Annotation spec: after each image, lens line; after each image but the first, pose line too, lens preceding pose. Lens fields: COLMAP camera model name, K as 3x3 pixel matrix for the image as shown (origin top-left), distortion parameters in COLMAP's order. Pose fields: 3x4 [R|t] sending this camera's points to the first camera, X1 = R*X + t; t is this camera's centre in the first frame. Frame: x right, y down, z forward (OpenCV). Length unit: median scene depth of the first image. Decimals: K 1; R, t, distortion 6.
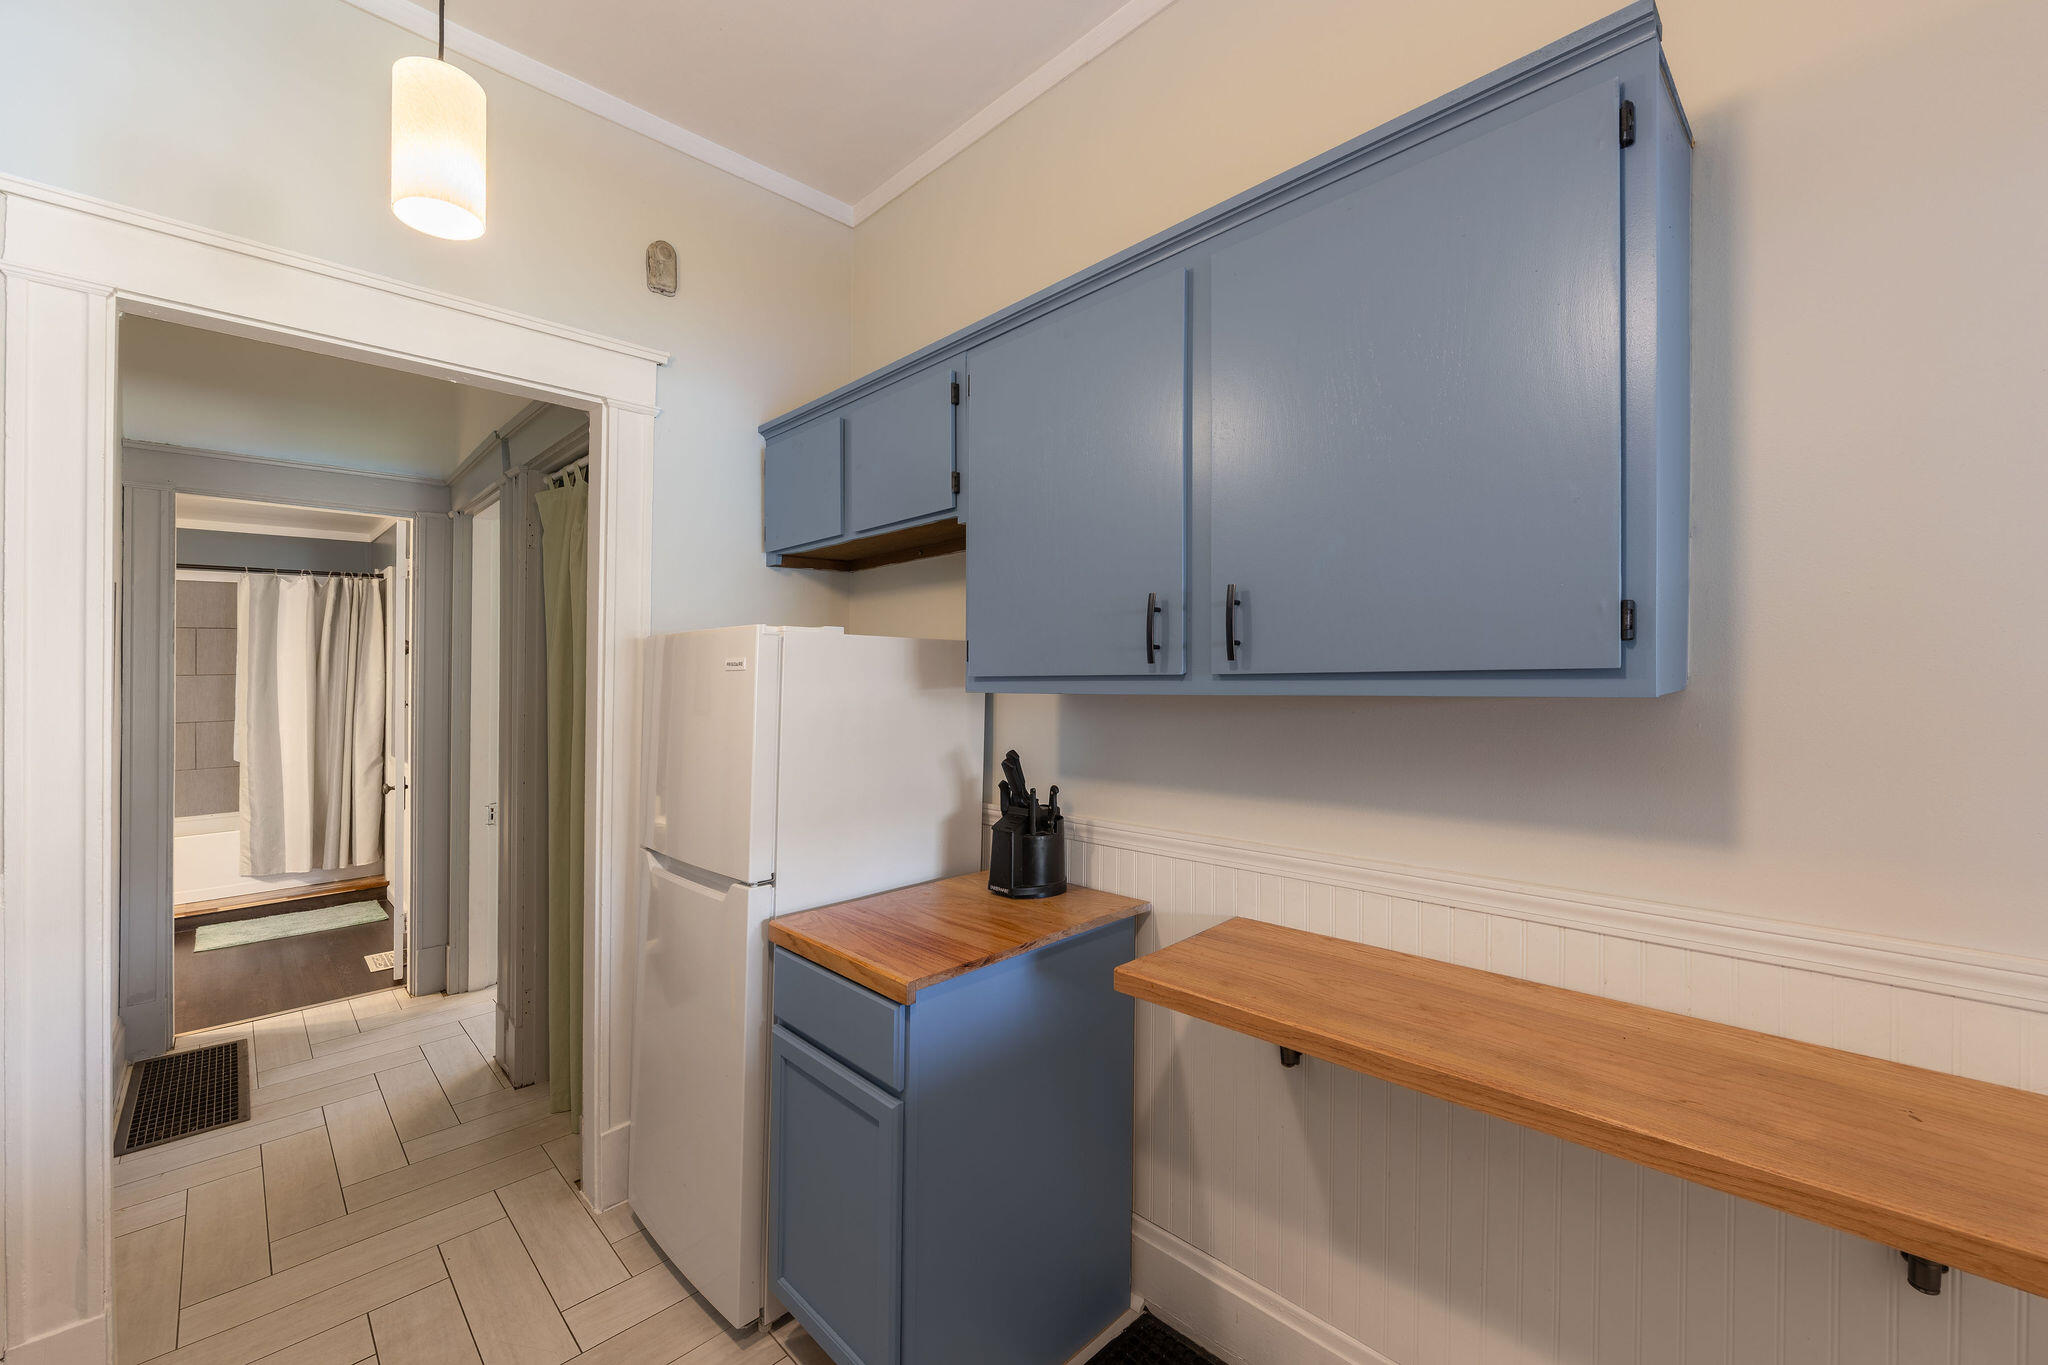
lens RADIAL K [[818.5, 0, 1024.0], [0, 818.5, 682.5], [0, 0, 1]] dist [0.000142, 0.000288]
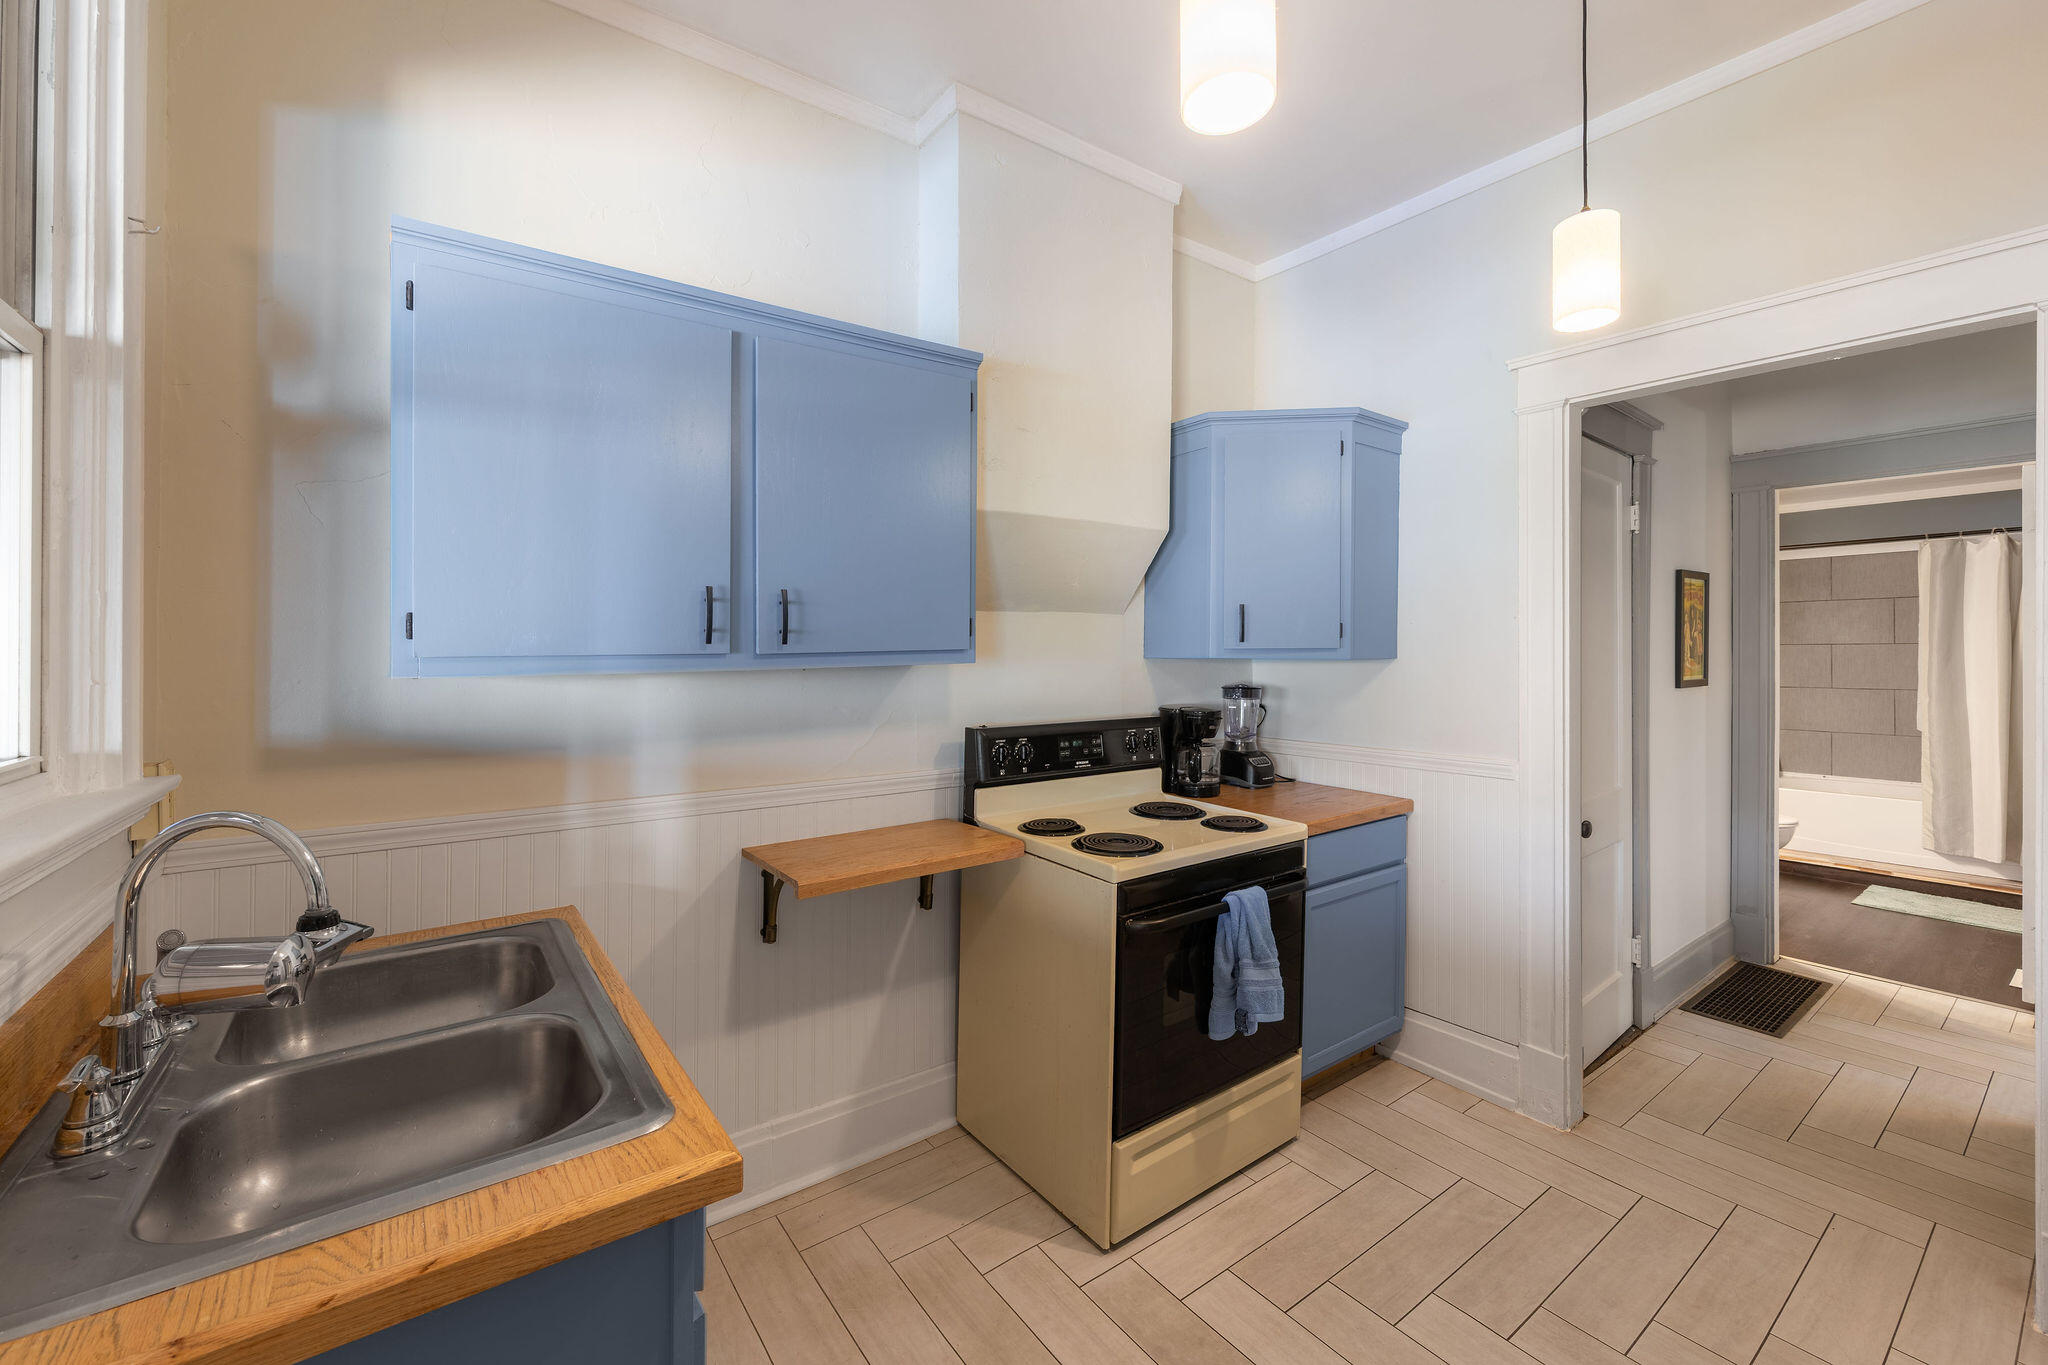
lens RADIAL K [[839.9, 0, 1024.7], [0, 839.9, 643.4], [0, 0, 1]] dist [-0.000751, -0.000171]
pose [[-0.134631, 0.000581, -0.990896, 0.240713], [-0.008780, 0.999960, 0.001780, -0.002667], [0.990857, 0.008939, -0.134621, 0.082031]]
